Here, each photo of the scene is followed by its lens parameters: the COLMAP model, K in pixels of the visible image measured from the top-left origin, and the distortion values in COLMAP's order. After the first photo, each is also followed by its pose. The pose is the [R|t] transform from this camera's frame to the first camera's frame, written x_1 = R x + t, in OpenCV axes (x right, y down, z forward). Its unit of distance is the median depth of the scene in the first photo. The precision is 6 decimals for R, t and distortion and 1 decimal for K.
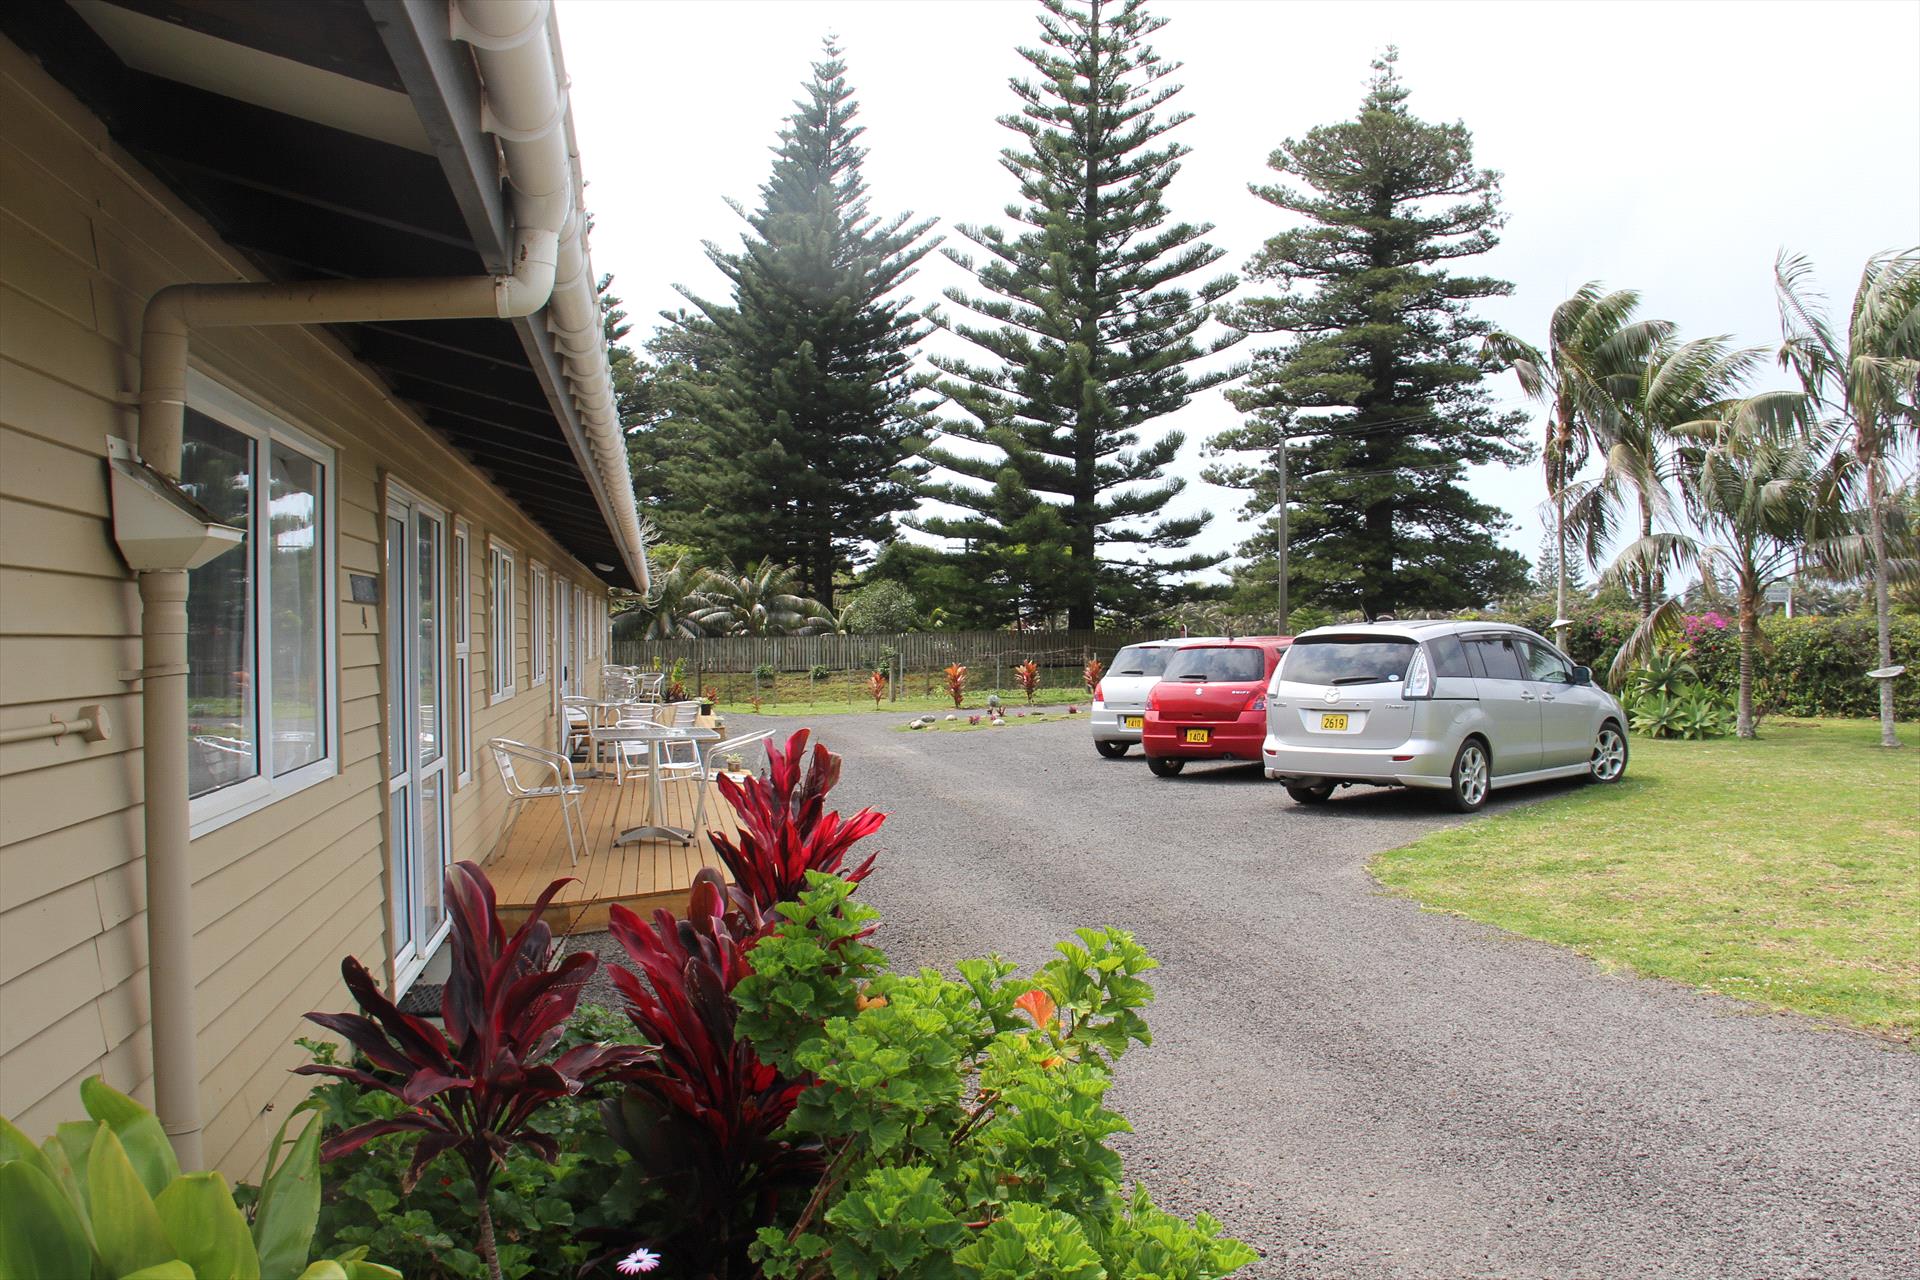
lens RADIAL K [[1534.8, 0, 961.3], [0, 1534.8, 679.7], [0, 0, 1]] dist [-0.096993, 0.001636]
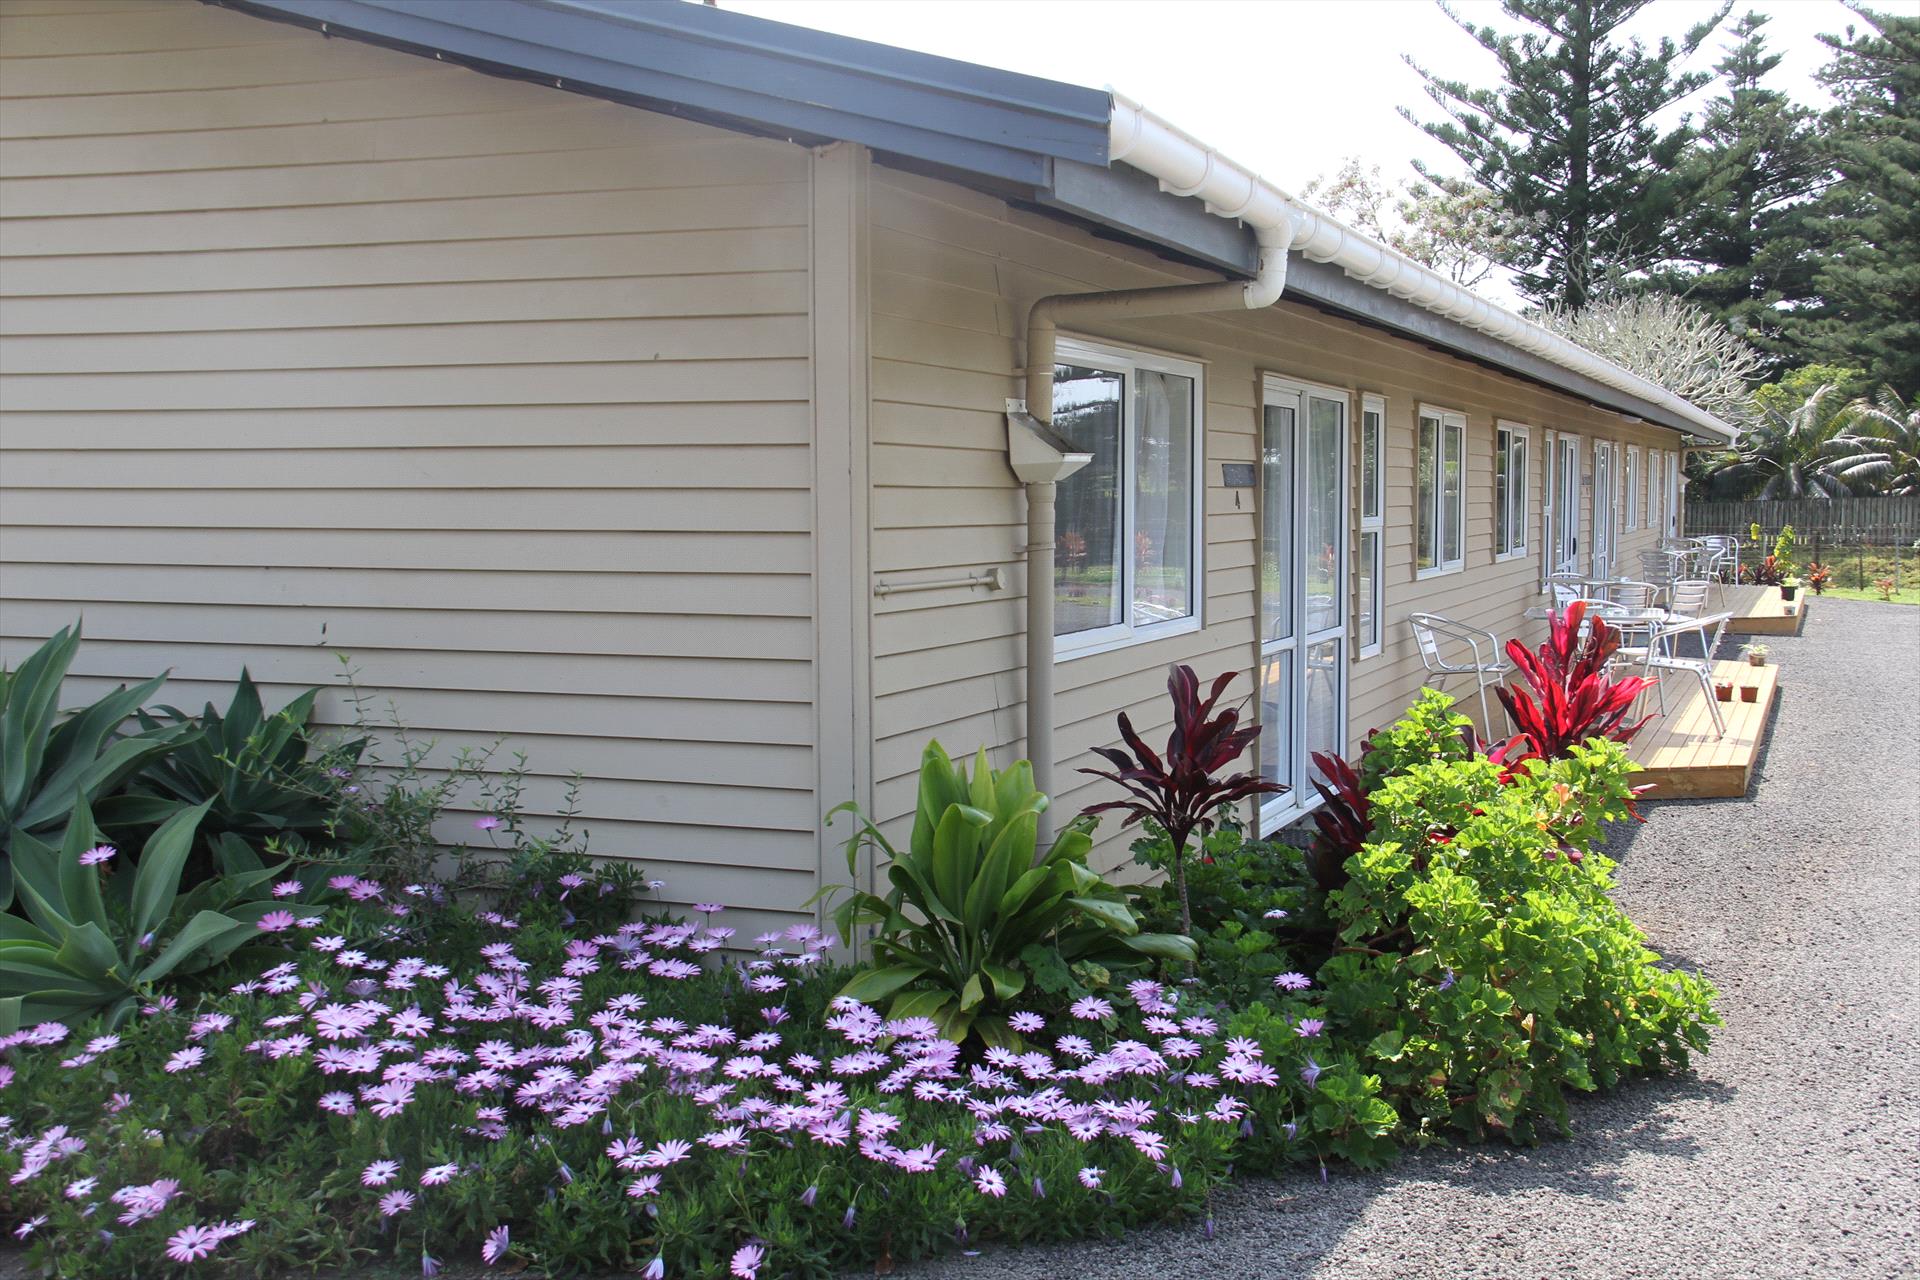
lens RADIAL K [[2059.8, 0, 960.0], [0, 2059.8, 640.0], [0, 0, 1]] dist [0.004535, 0.013292]
pose [[0.827582, 0.038900, -0.559996, 0.312064], [-0.014607, 0.998751, 0.047791, -0.005383], [0.561155, -0.031371, 0.827116, -0.427868]]
